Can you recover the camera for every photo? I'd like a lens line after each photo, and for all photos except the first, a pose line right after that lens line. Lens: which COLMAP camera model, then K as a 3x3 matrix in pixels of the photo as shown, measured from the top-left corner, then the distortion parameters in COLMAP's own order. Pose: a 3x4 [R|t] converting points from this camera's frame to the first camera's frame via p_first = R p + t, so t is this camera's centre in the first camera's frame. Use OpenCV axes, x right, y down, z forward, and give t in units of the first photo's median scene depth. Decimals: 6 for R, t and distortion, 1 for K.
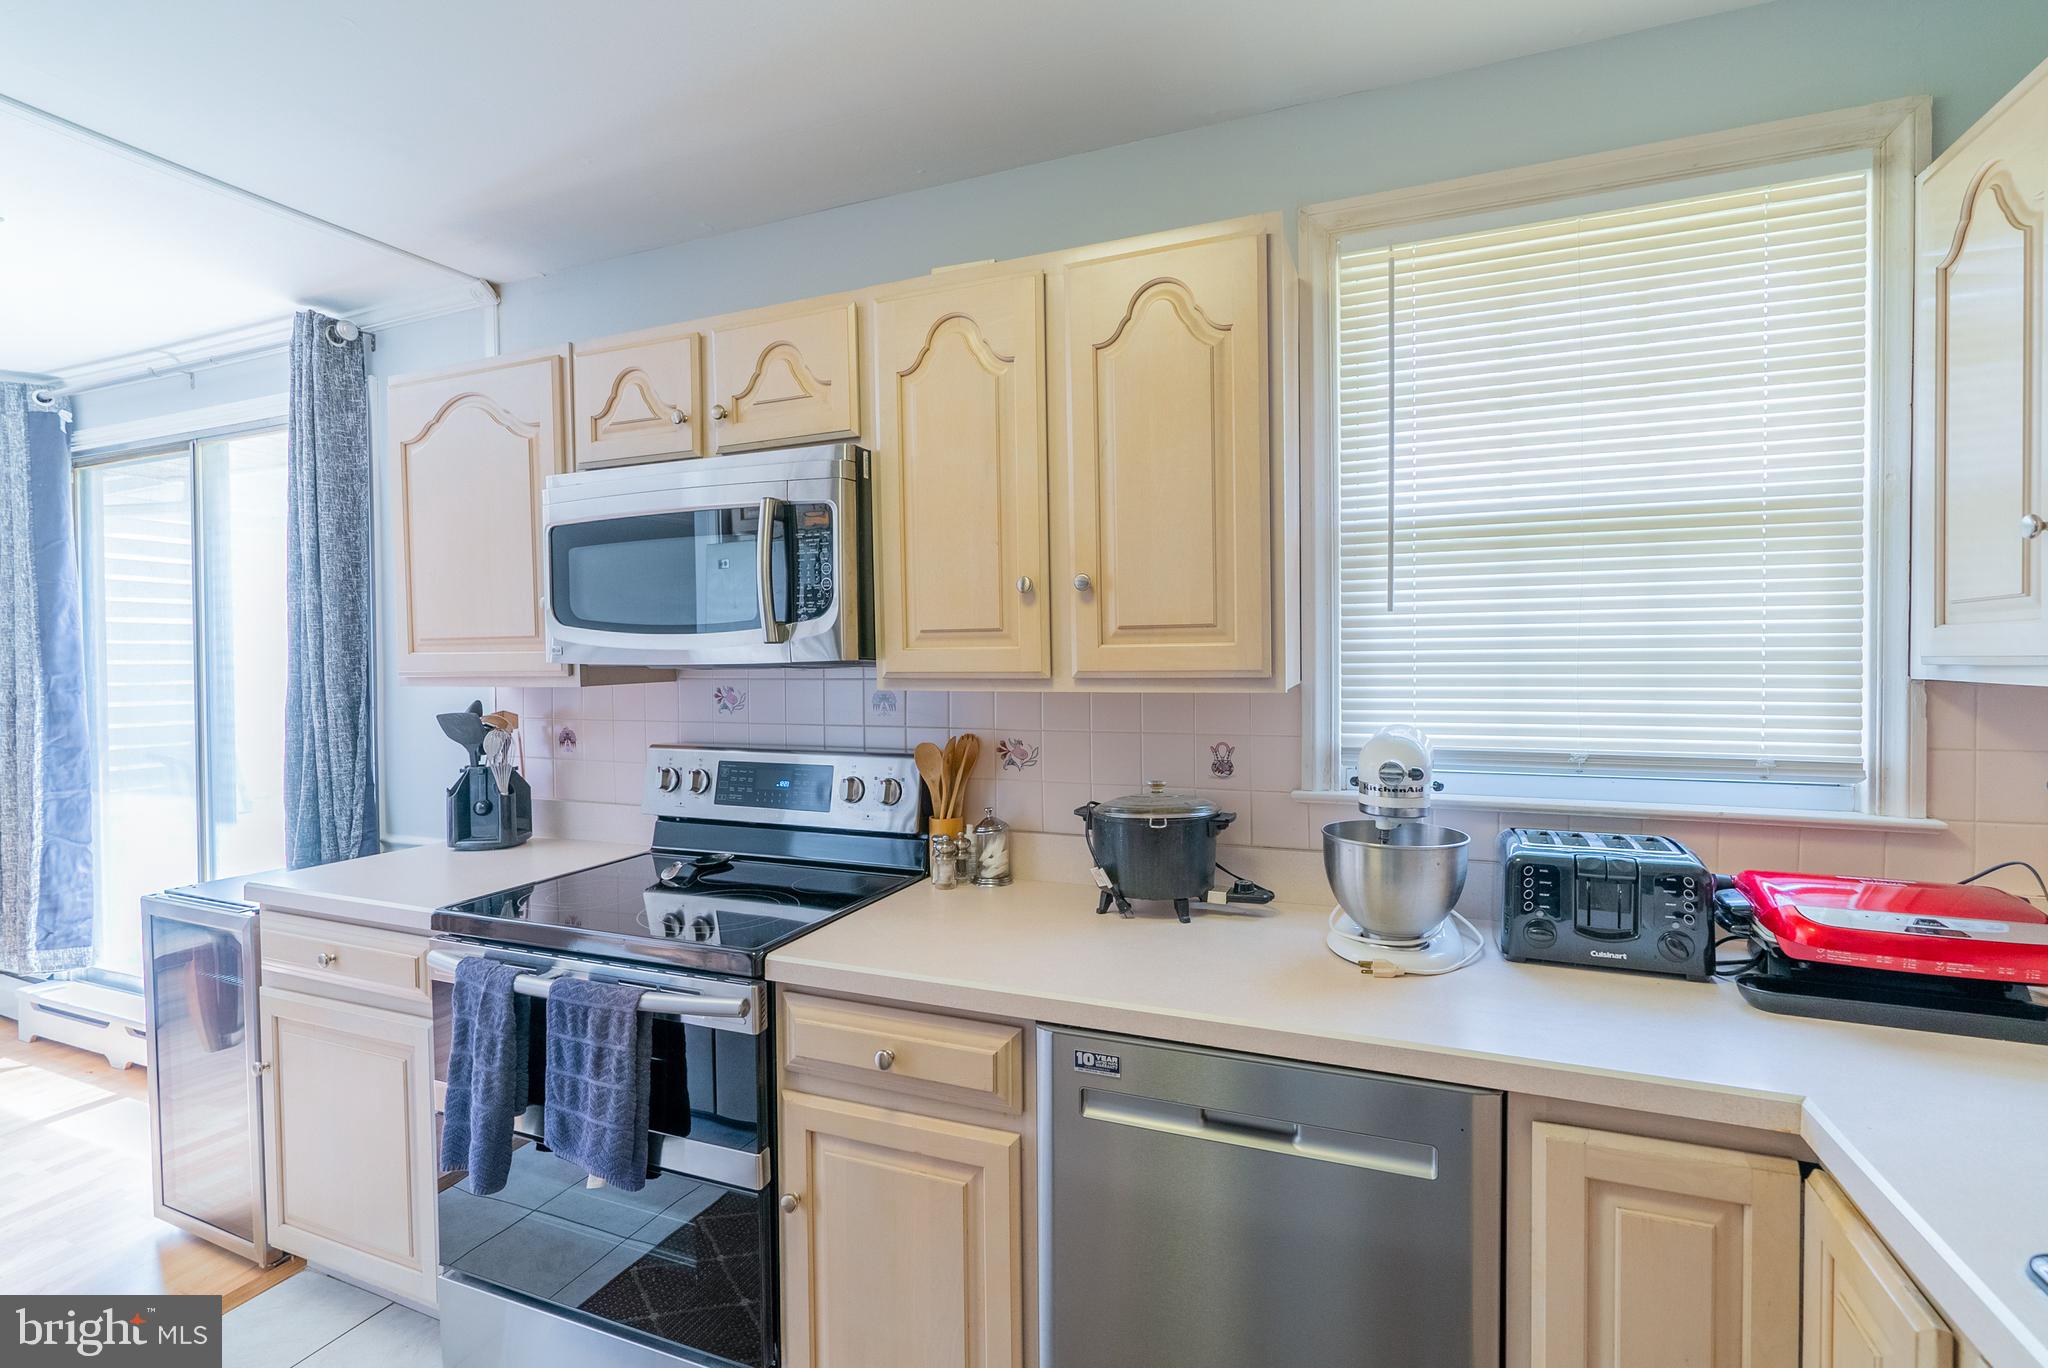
lens RADIAL K [[927.4, 0, 1032.2], [0, 927.4, 678.5], [0, 0, 1]] dist [-0.013063, 0.004723]
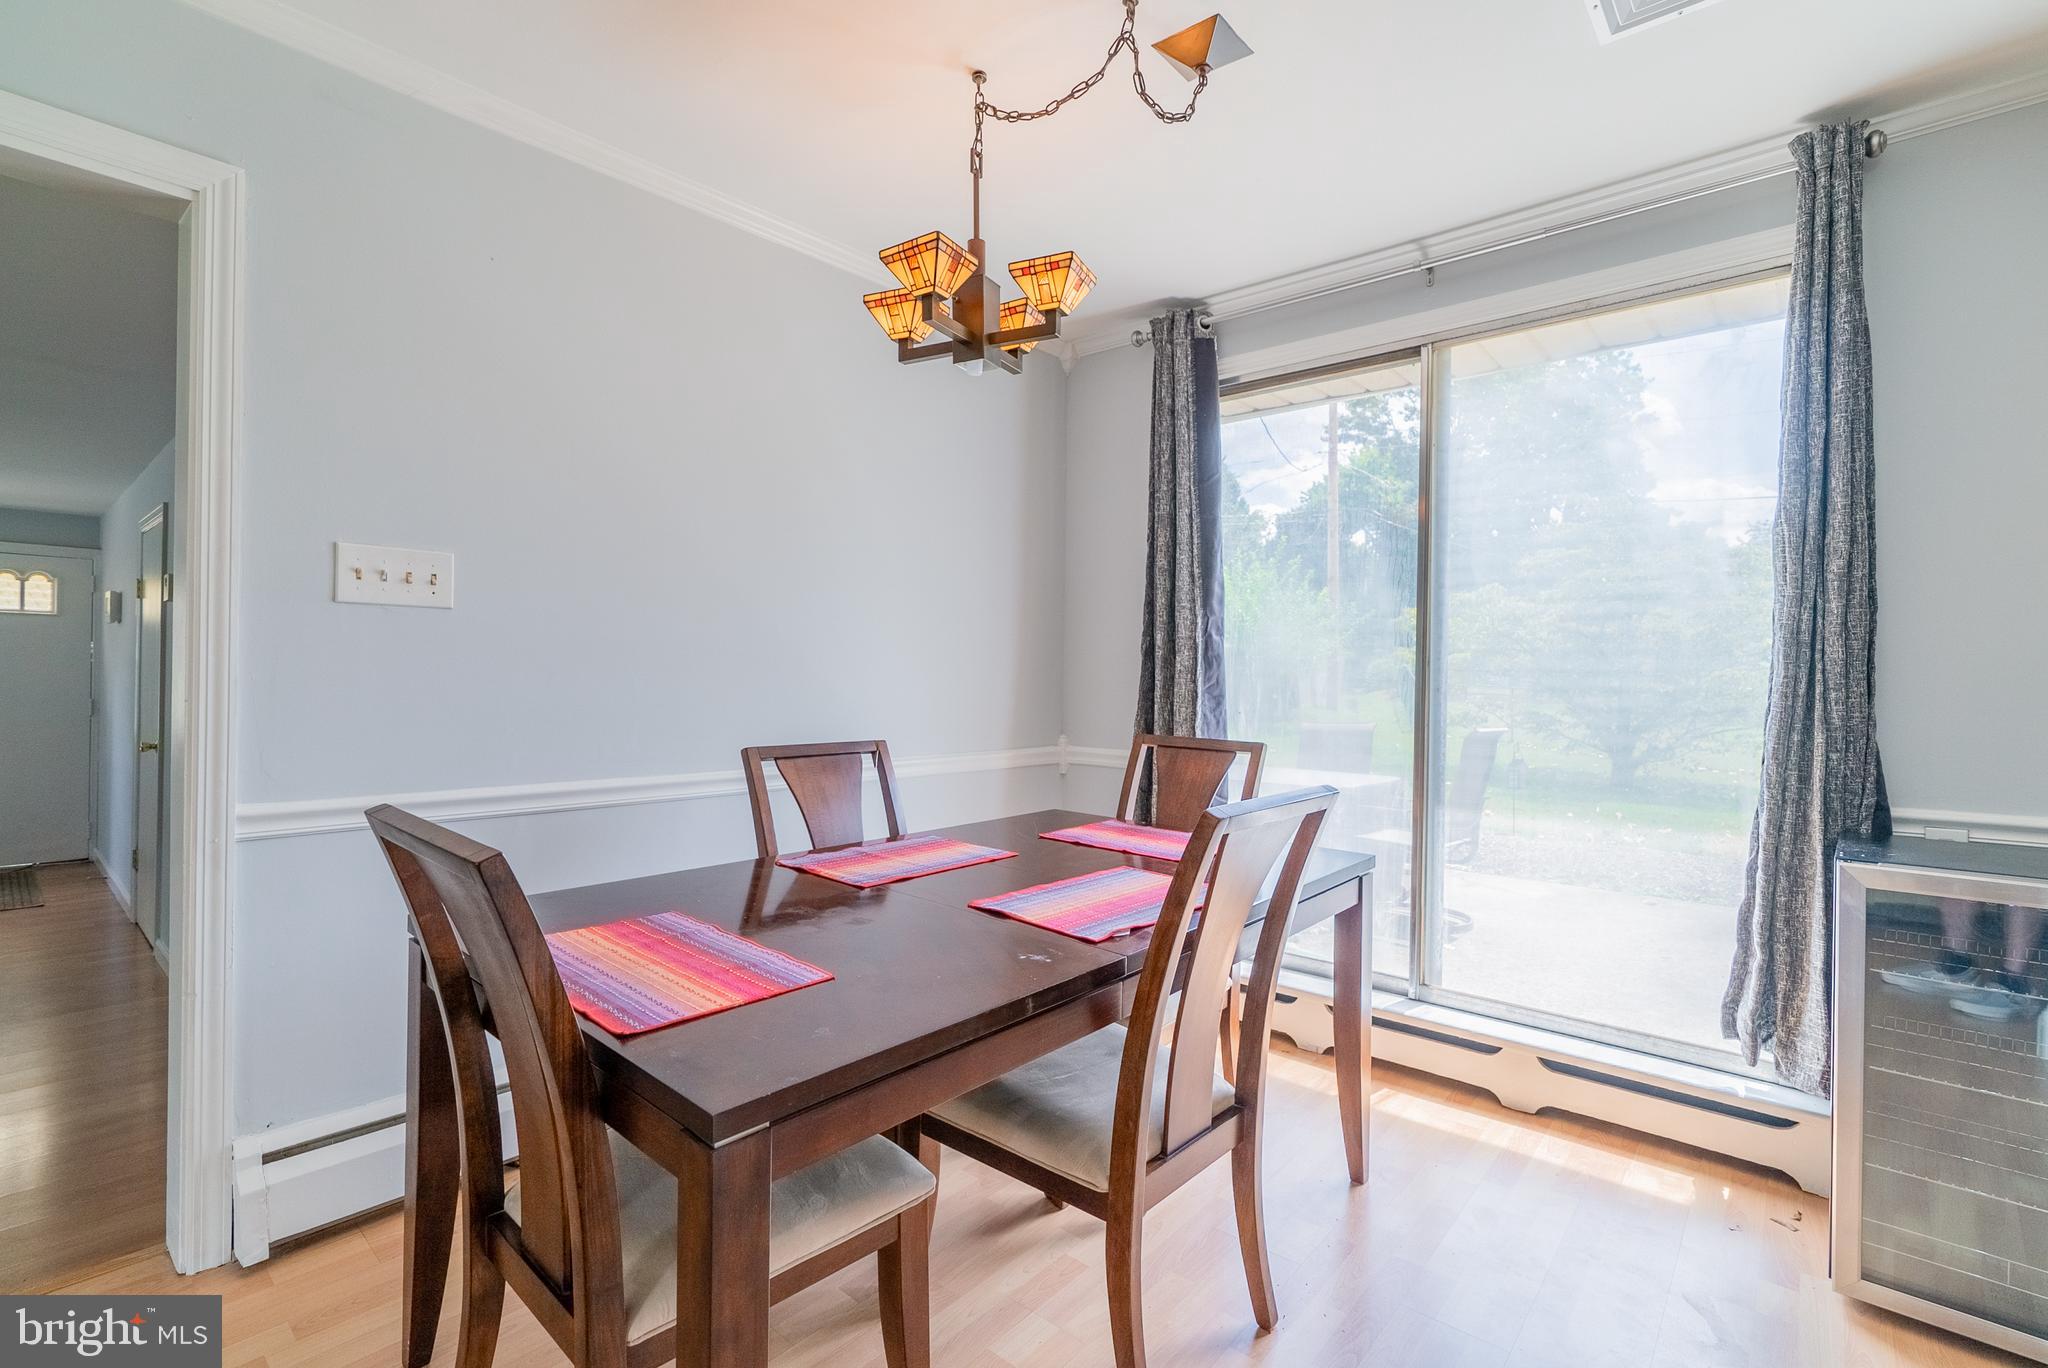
lens RADIAL K [[927.4, 0, 1032.2], [0, 927.4, 678.5], [0, 0, 1]] dist [-0.013063, 0.004723]
pose [[0.939764, 0.022007, -0.341116, -0.911008], [-0.027269, 0.999571, -0.010641, 0.074492], [0.340736, 0.019302, 0.939961, 0.051788]]
